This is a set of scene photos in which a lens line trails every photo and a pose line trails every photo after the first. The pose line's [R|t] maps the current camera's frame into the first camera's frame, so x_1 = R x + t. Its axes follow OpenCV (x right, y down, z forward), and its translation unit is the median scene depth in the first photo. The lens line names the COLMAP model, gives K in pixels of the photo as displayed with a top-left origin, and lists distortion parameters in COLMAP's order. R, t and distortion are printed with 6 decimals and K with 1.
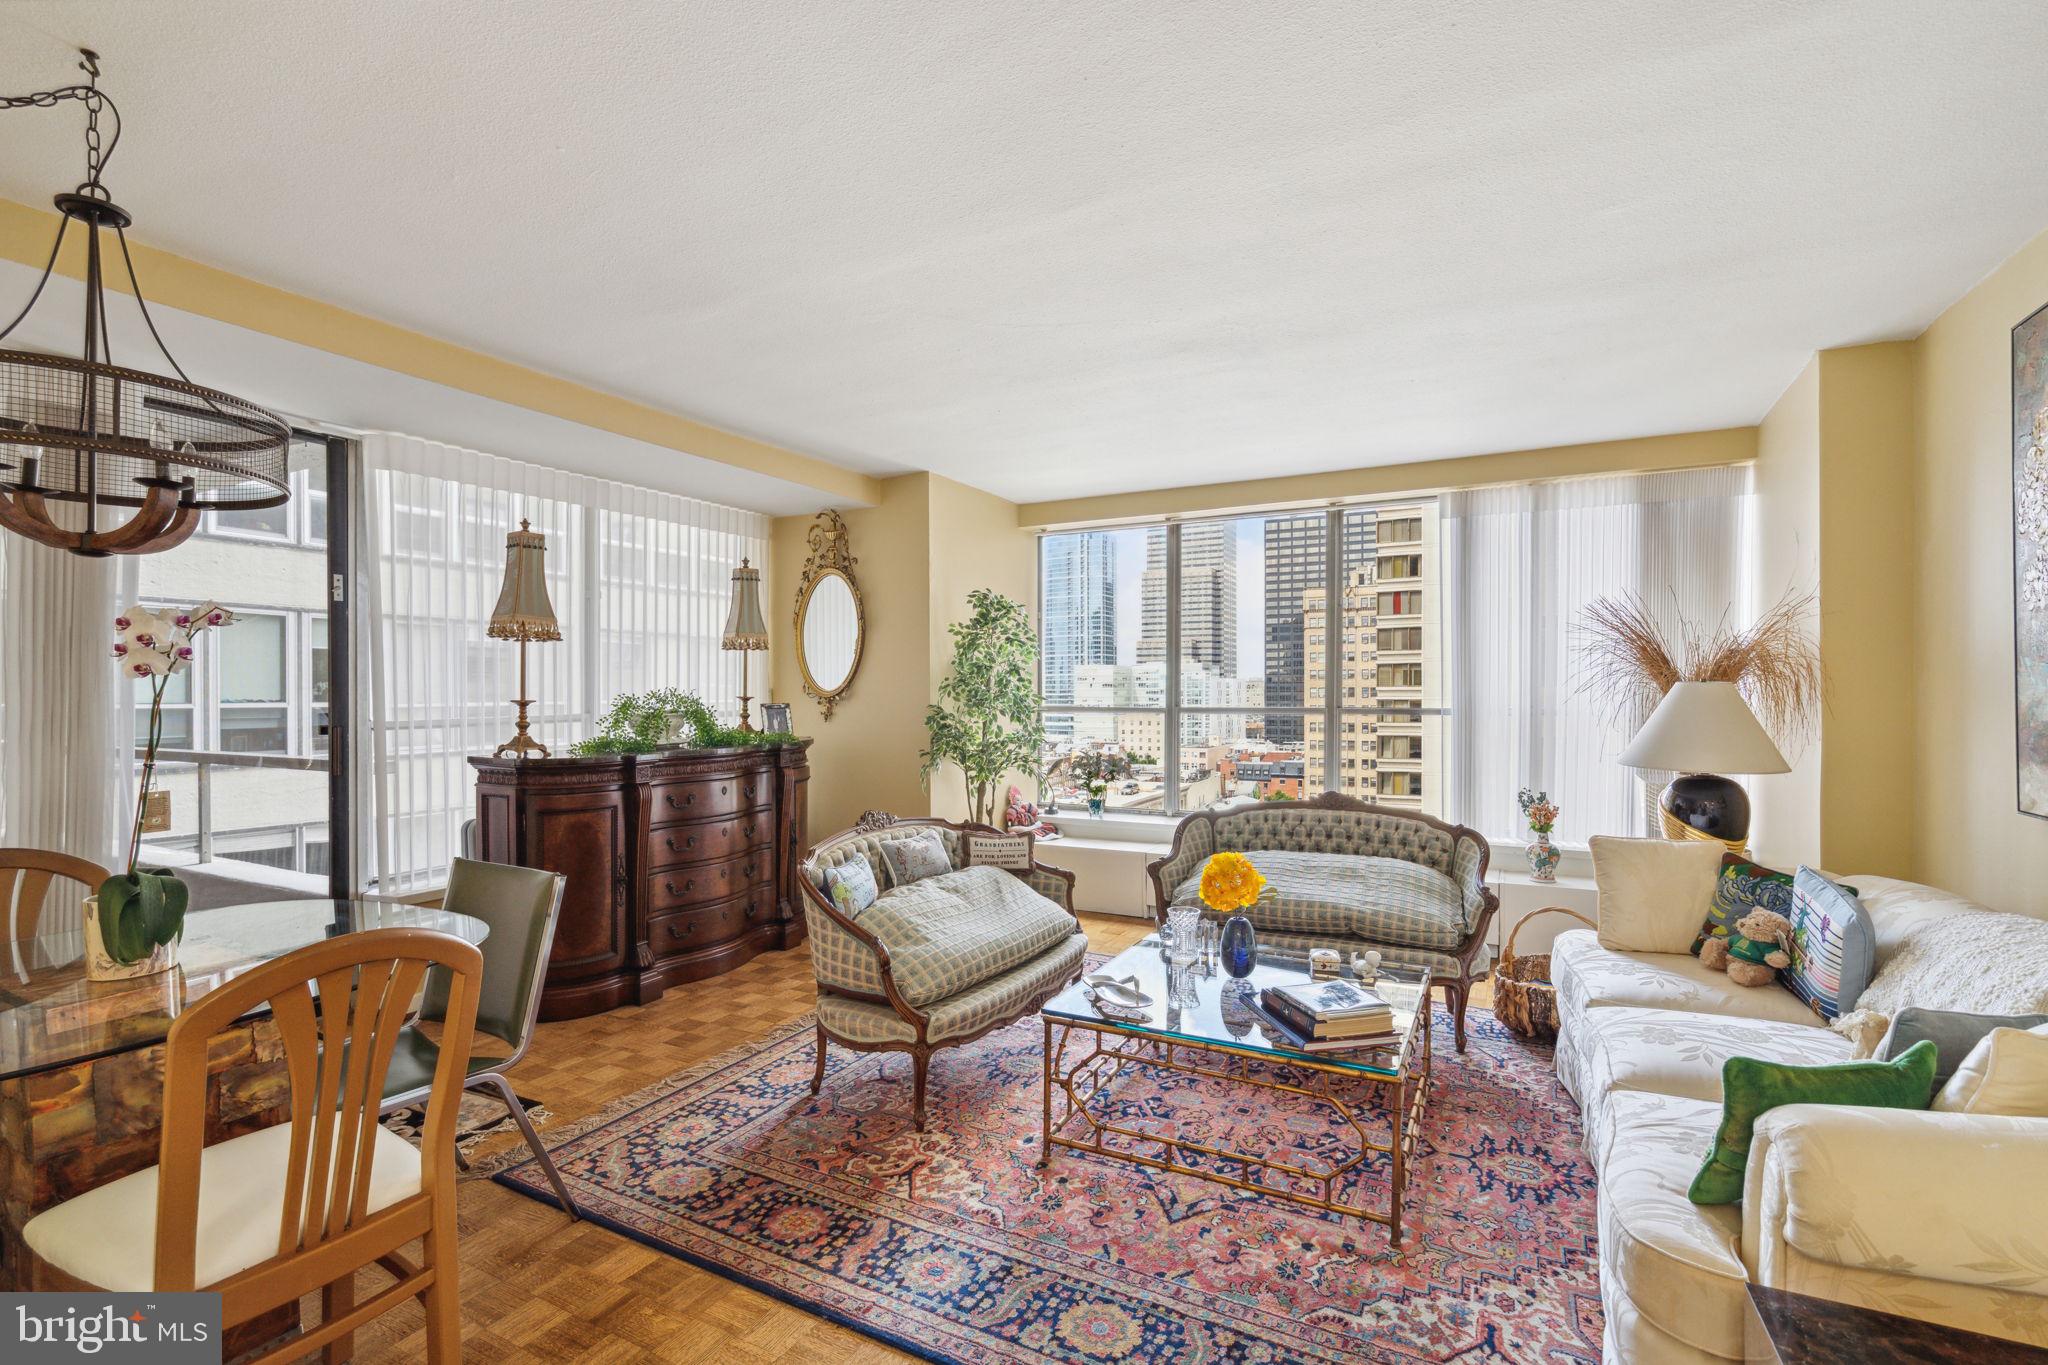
lens RADIAL K [[928.4, 0, 1022.9], [0, 928.4, 699.0], [0, 0, 1]] dist [0.000018, 0.003464]
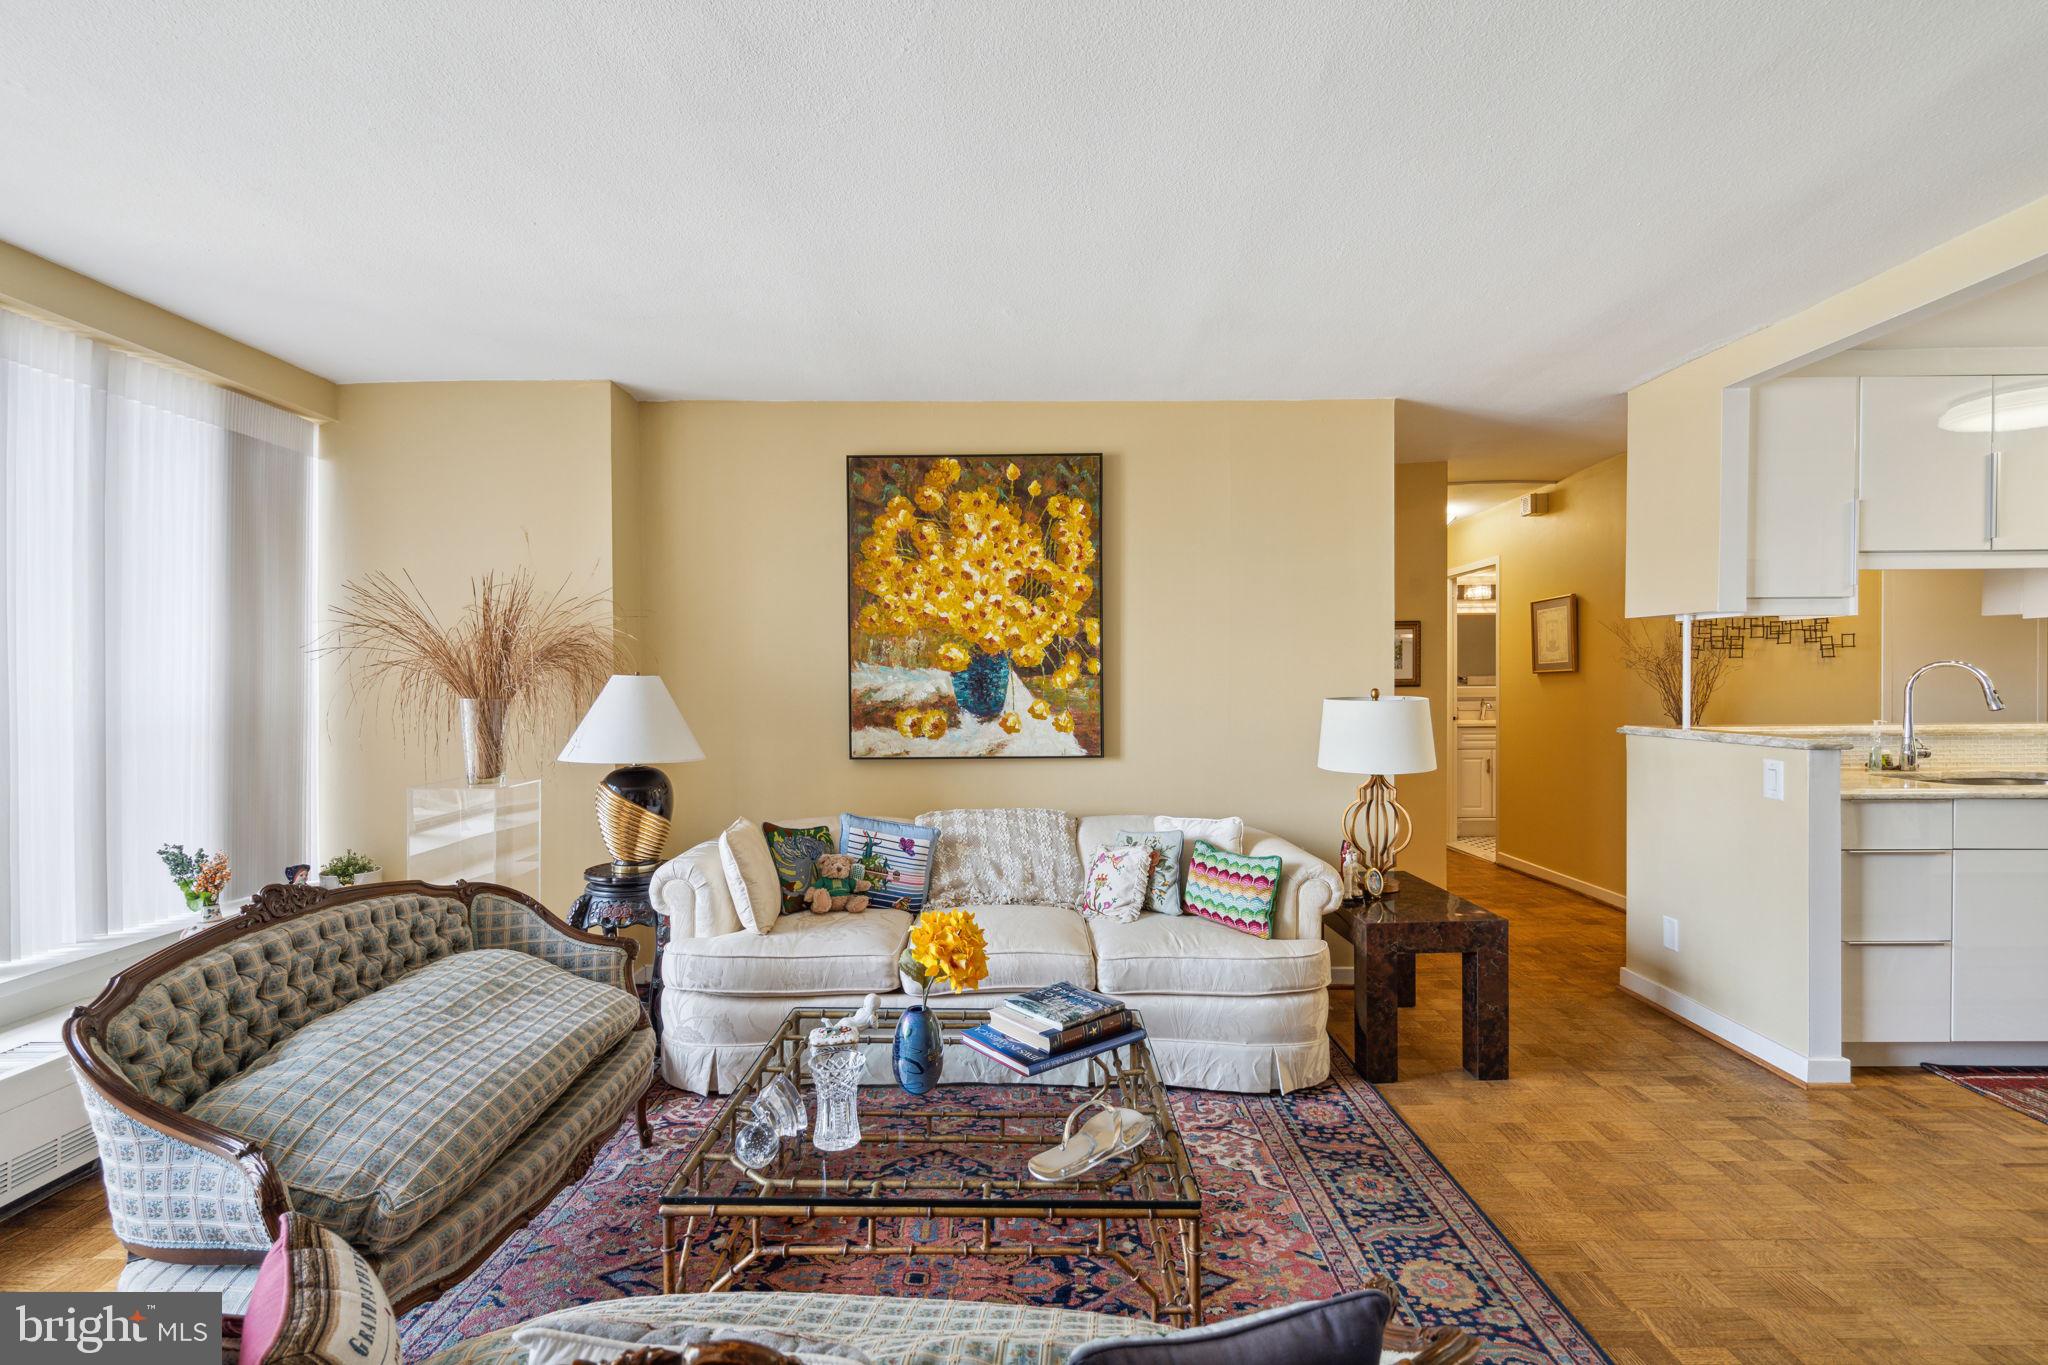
lens RADIAL K [[928.4, 0, 1021.5], [0, 928.4, 696.2], [0, 0, 1]] dist [0.000018, 0.003464]
pose [[-0.451047, -0.007759, 0.892466, -0.315147], [0.014684, 0.999762, 0.016113, -0.004747], [-0.892379, 0.020373, -0.450826, 0.929526]]
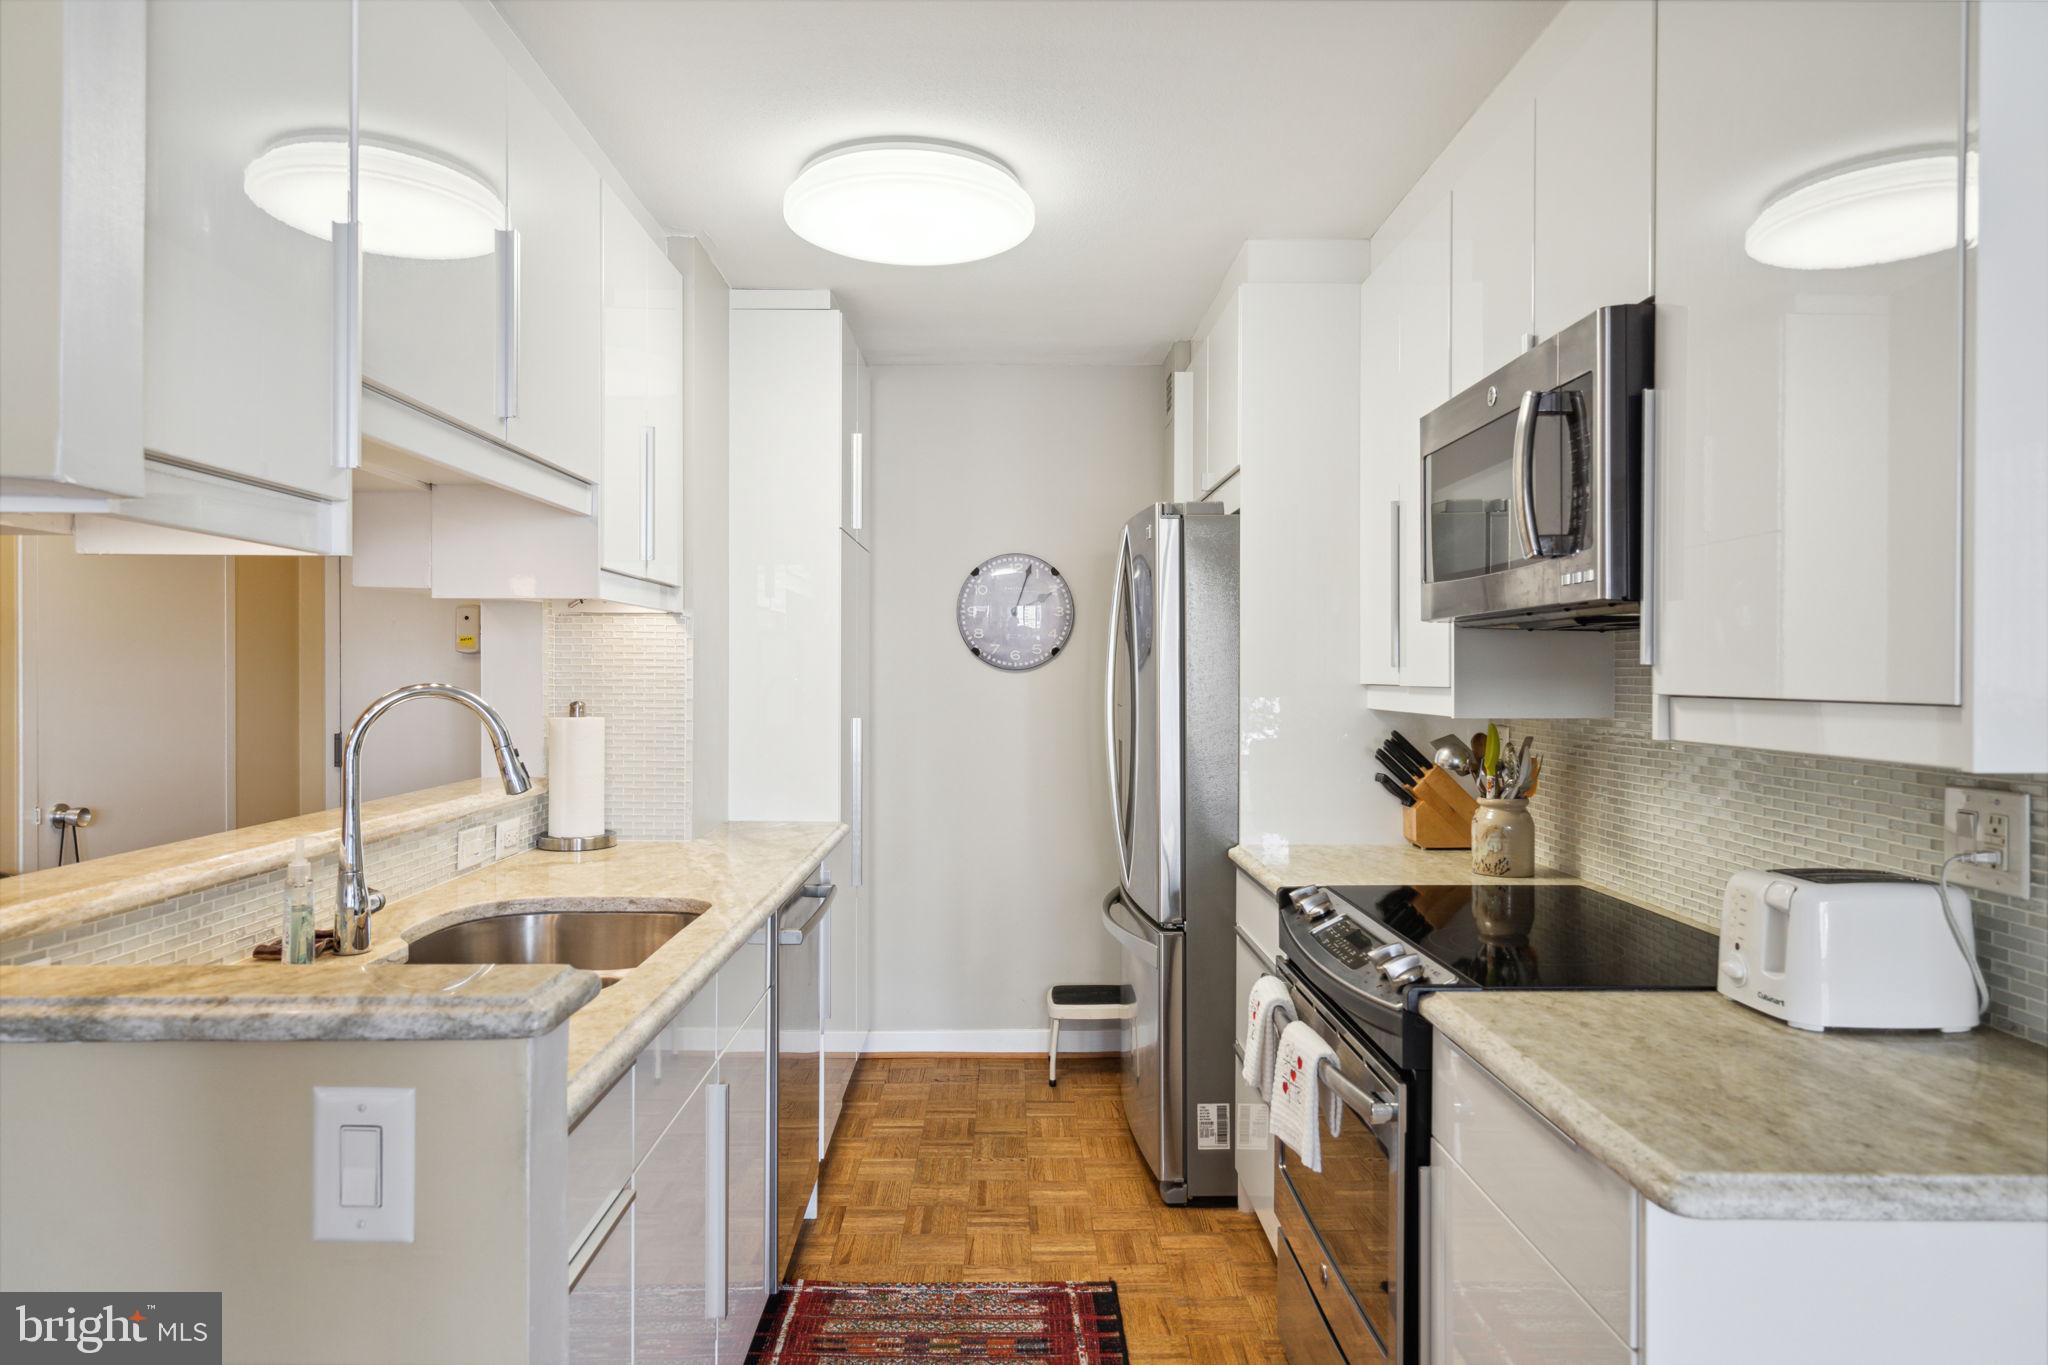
lens RADIAL K [[1226.6, 0, 1006.5], [0, 1226.6, 684.7], [0, 0, 1]] dist [0.016408, -0.003758]
pose [[-0.883363, 0.005689, -0.468655, 0.104632], [-0.002659, 0.999849, 0.017148, -0.020214], [0.468682, 0.016394, -0.883215, 0.301563]]
